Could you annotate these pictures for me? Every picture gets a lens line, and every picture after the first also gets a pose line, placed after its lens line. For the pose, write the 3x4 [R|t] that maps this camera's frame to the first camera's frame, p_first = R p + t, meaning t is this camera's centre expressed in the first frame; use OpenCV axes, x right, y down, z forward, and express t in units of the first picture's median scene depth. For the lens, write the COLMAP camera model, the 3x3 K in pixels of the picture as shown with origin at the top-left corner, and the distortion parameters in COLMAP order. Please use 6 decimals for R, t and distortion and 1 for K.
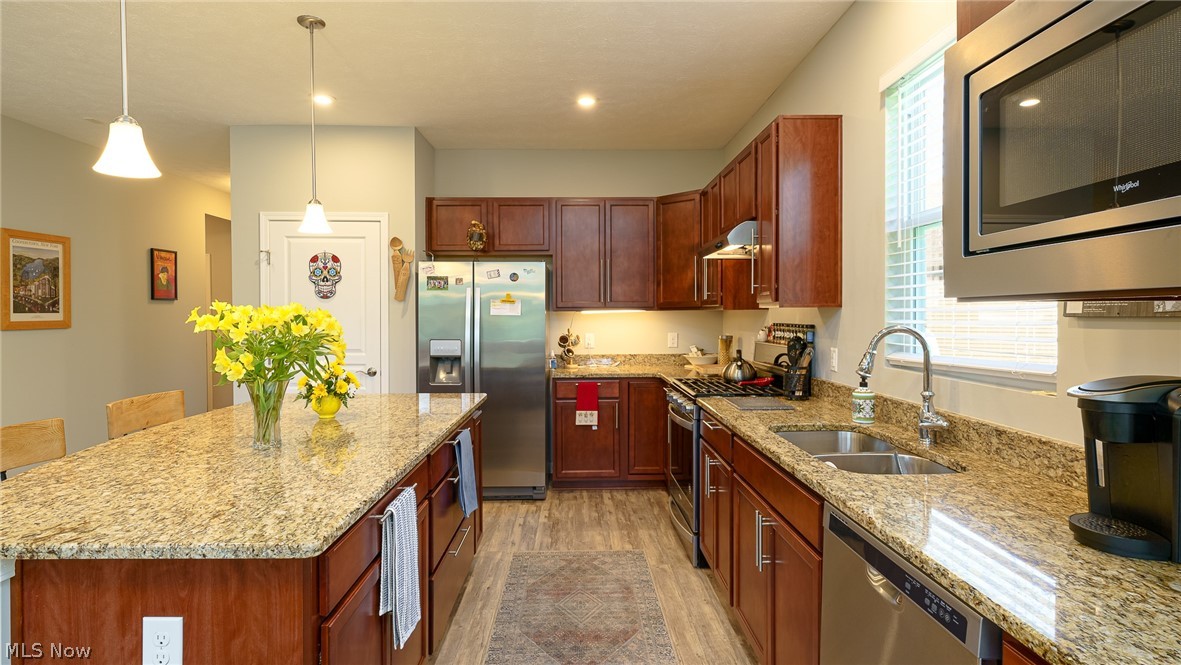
lens RADIAL K [[609.7, 0, 572.4], [0, 609.7, 320.3], [0, 0, 1]] dist [-0.010397, 0.003310]
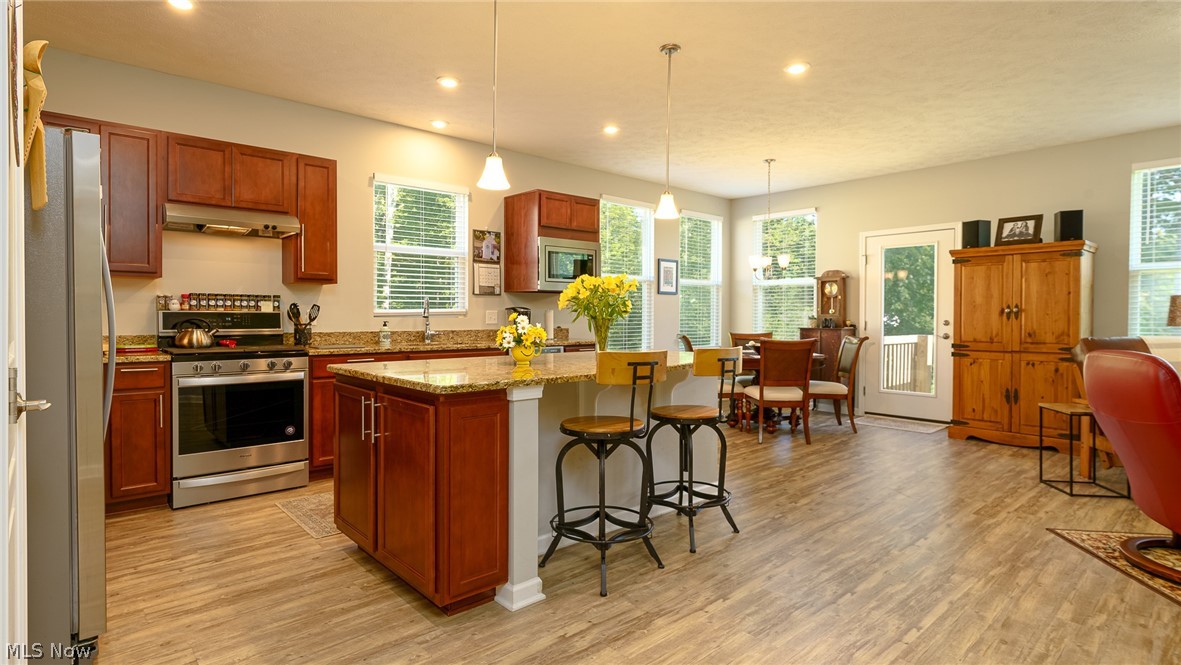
lens RADIAL K [[609.7, 0, 587.5], [0, 609.7, 328.1], [0, 0, 1]] dist [-0.010397, 0.003310]
pose [[-0.675060, -0.020984, 0.737464, -0.830072], [0.000829, 0.999573, 0.029201, 0.031445], [-0.737762, 0.020324, -0.674755, 1.048827]]
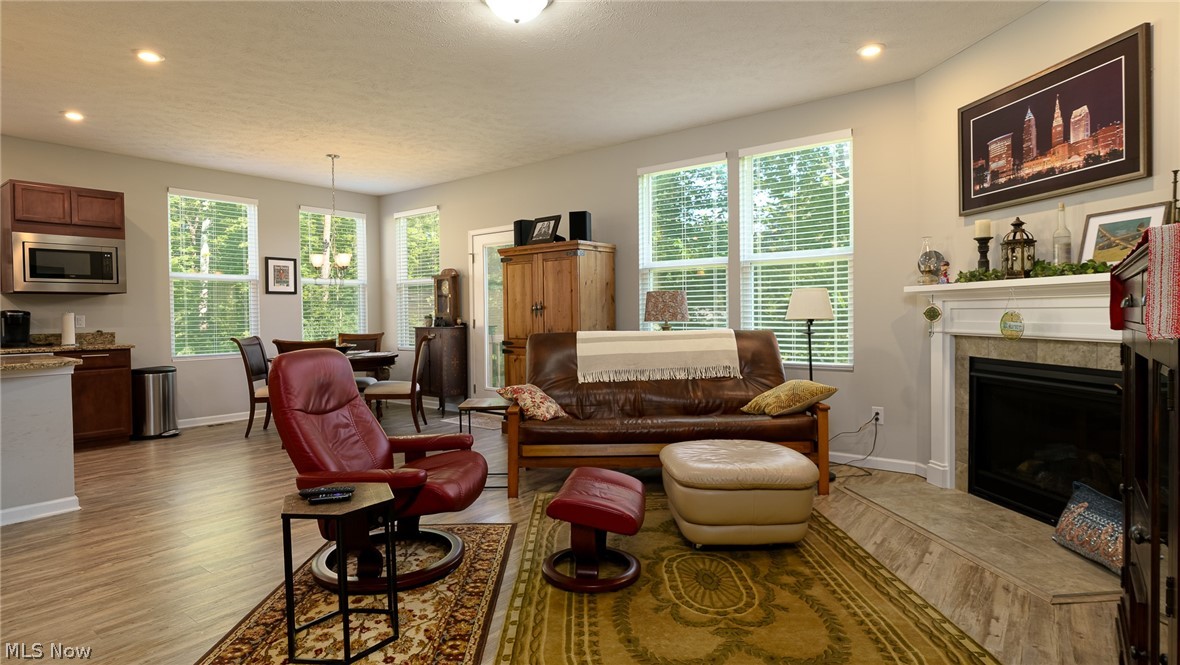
lens RADIAL K [[617.7, 0, 594.8], [0, 617.7, 323.0], [0, 0, 1]] dist [-0.007590, -0.000011]
pose [[-0.797552, -0.003373, 0.603240, -1.384125], [0.013352, 0.999641, 0.023242, 0.036543], [-0.603102, 0.026591, -0.797221, 0.532805]]
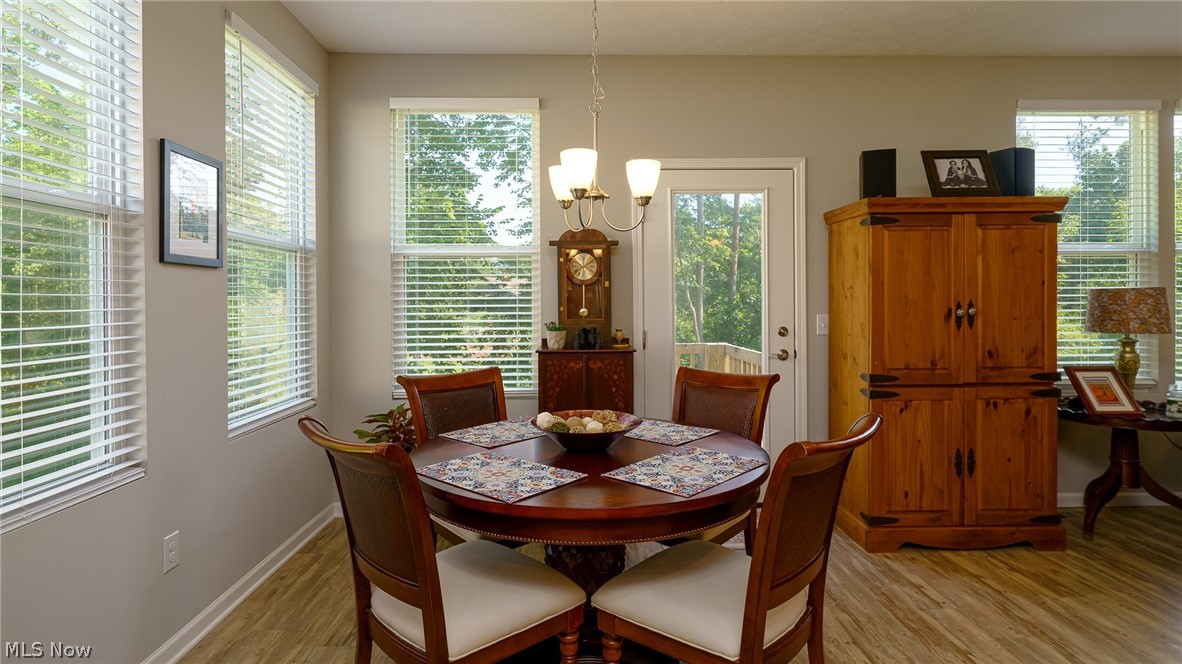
lens RADIAL K [[610.2, 0, 595.8], [0, 610.2, 304.6], [0, 0, 1]] dist [-0.010397, 0.003310]
pose [[-0.999466, 0.002432, -0.032596, -0.043450], [0.001939, 0.999883, 0.015147, 0.011959], [0.032629, 0.015075, -0.999354, 0.255257]]
